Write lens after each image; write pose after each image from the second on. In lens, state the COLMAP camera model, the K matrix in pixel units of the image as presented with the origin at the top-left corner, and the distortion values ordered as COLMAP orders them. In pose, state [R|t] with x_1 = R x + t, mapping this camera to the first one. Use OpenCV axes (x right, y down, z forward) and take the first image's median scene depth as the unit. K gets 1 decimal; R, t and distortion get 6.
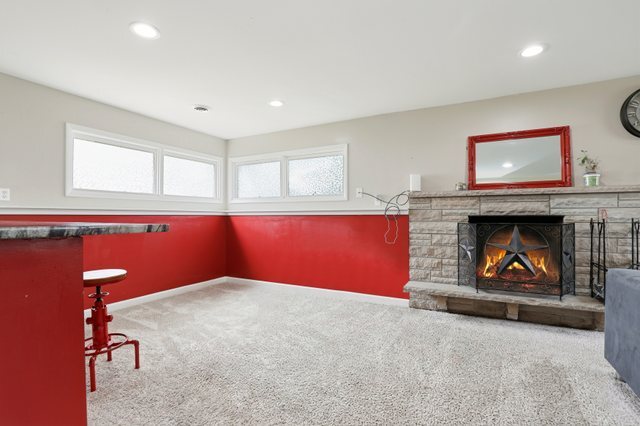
lens RADIAL K [[294.8, 0, 321.2], [0, 294.8, 213.7], [0, 0, 1]] dist [-0.029381, 0.001818]
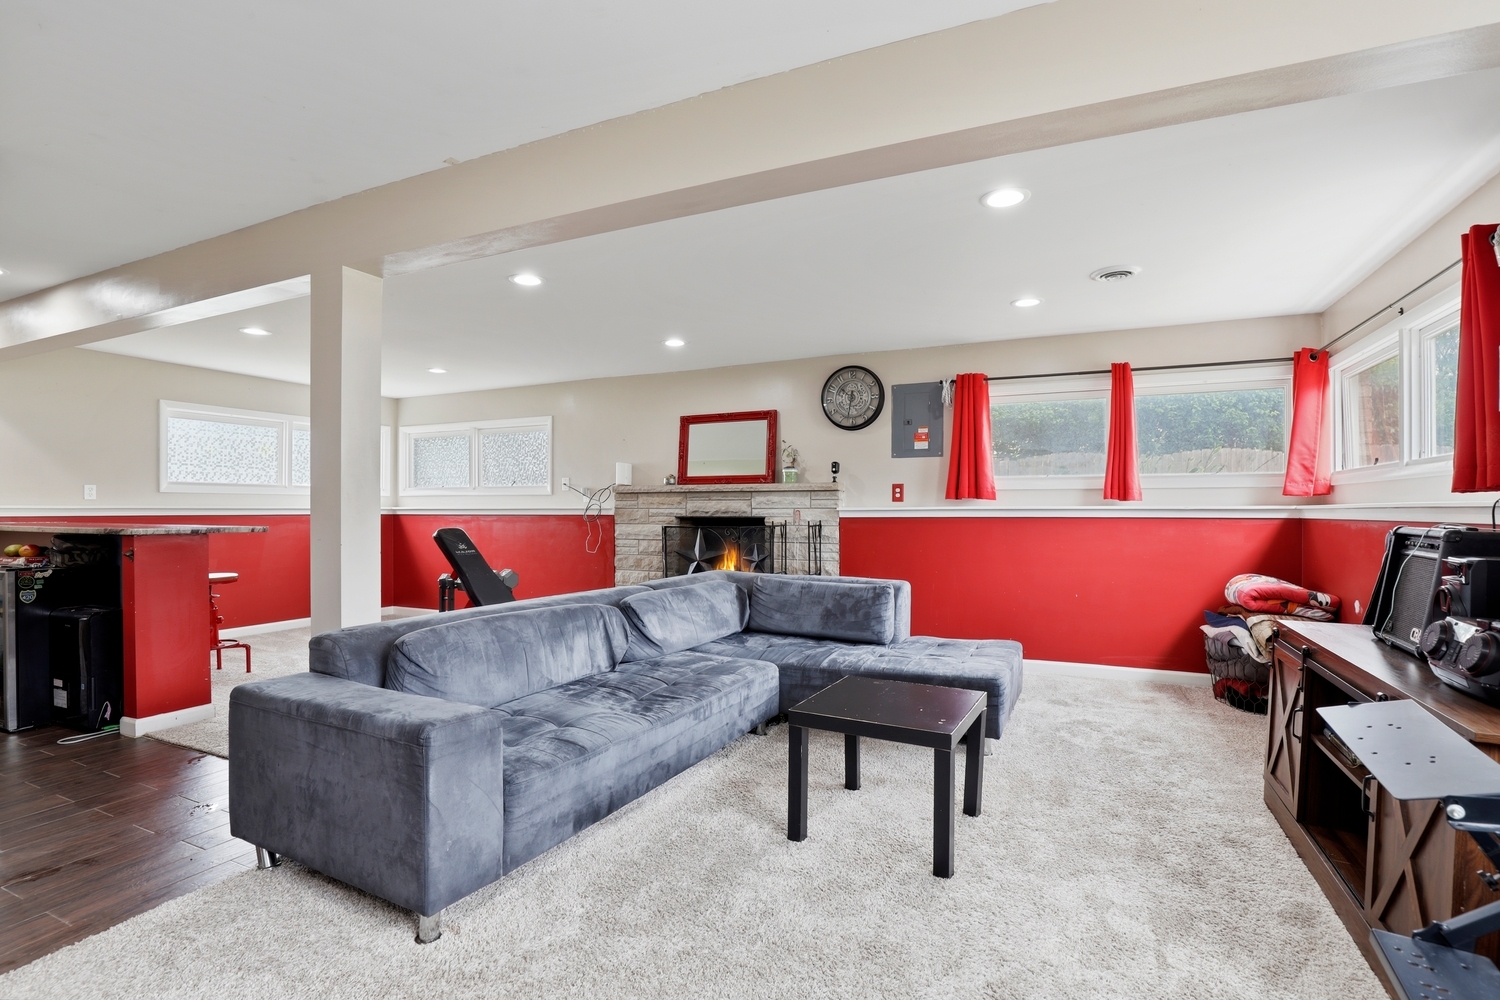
lens RADIAL K [[690.9, 0, 749.3], [0, 690.9, 508.8], [0, 0, 1]] dist [-0.029381, 0.001818]
pose [[0.998836, 0.000425, 0.048232, 0.602184], [-0.000762, 0.999976, 0.006958, -0.027110], [-0.048228, -0.006986, 0.998812, -0.875791]]
